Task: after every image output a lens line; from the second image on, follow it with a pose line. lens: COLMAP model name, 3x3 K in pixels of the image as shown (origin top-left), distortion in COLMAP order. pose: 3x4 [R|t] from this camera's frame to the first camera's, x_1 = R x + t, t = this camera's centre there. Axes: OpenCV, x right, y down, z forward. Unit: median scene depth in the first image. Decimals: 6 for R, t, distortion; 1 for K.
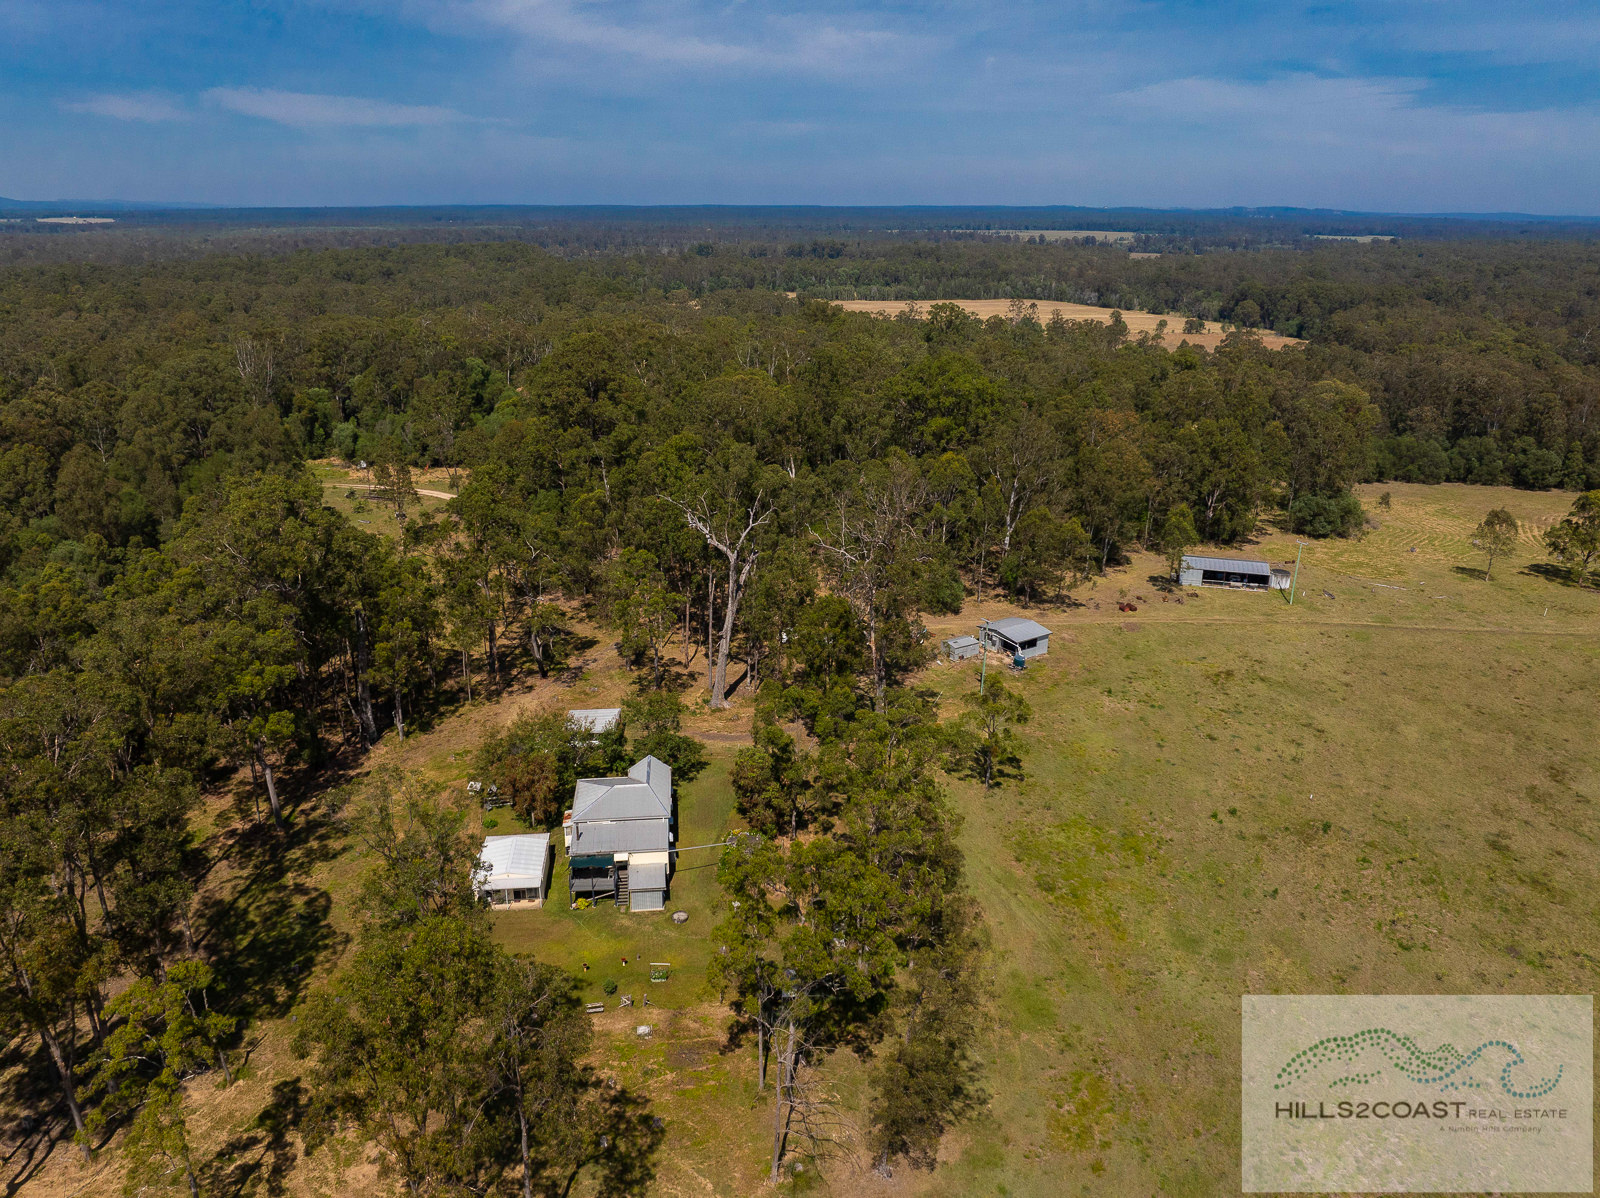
lens RADIAL K [[1146.8, 0, 806.9], [0, 1146.8, 596.2], [0, 0, 1]] dist [-0.043695, 0.017775]
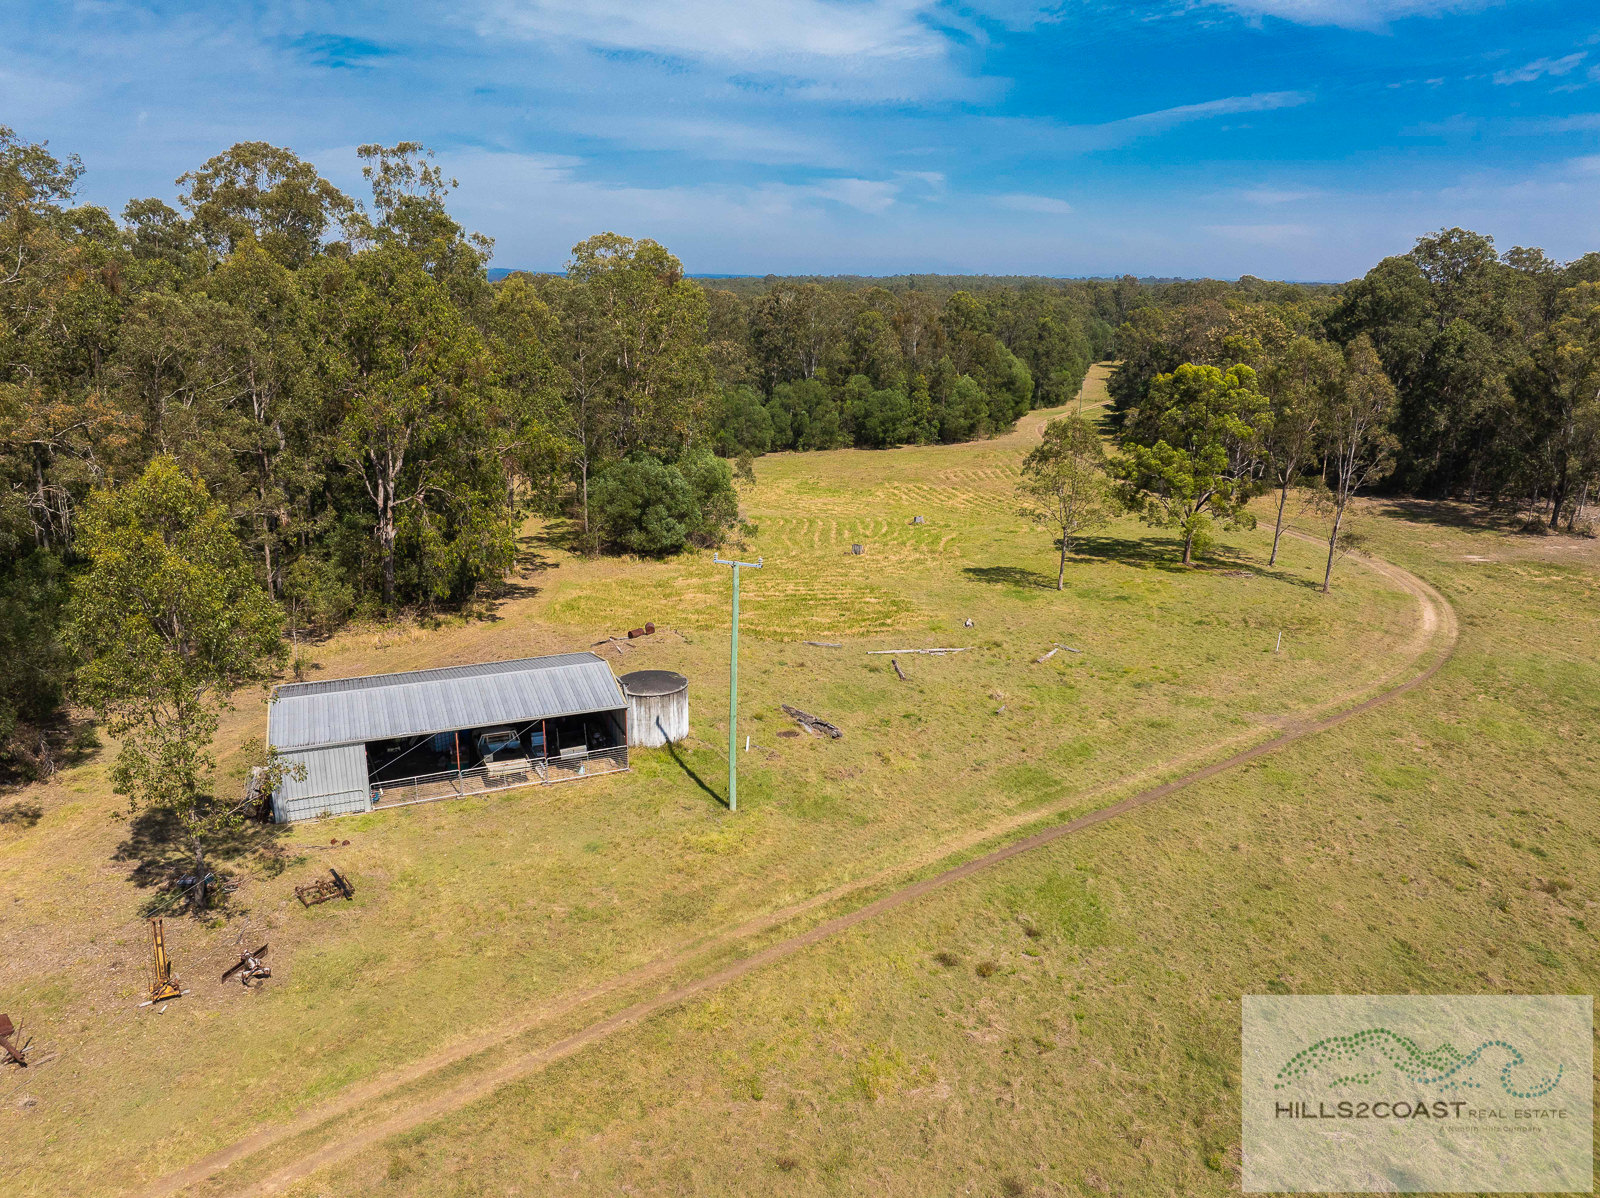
lens RADIAL K [[1146.8, 0, 807.5], [0, 1146.8, 595.8], [0, 0, 1]] dist [-0.043695, 0.017775]
pose [[0.789391, -0.166187, 0.590968, 0.243920], [0.197321, 0.980264, 0.012088, -0.032055], [-0.581314, 0.107069, 0.806604, 0.643254]]
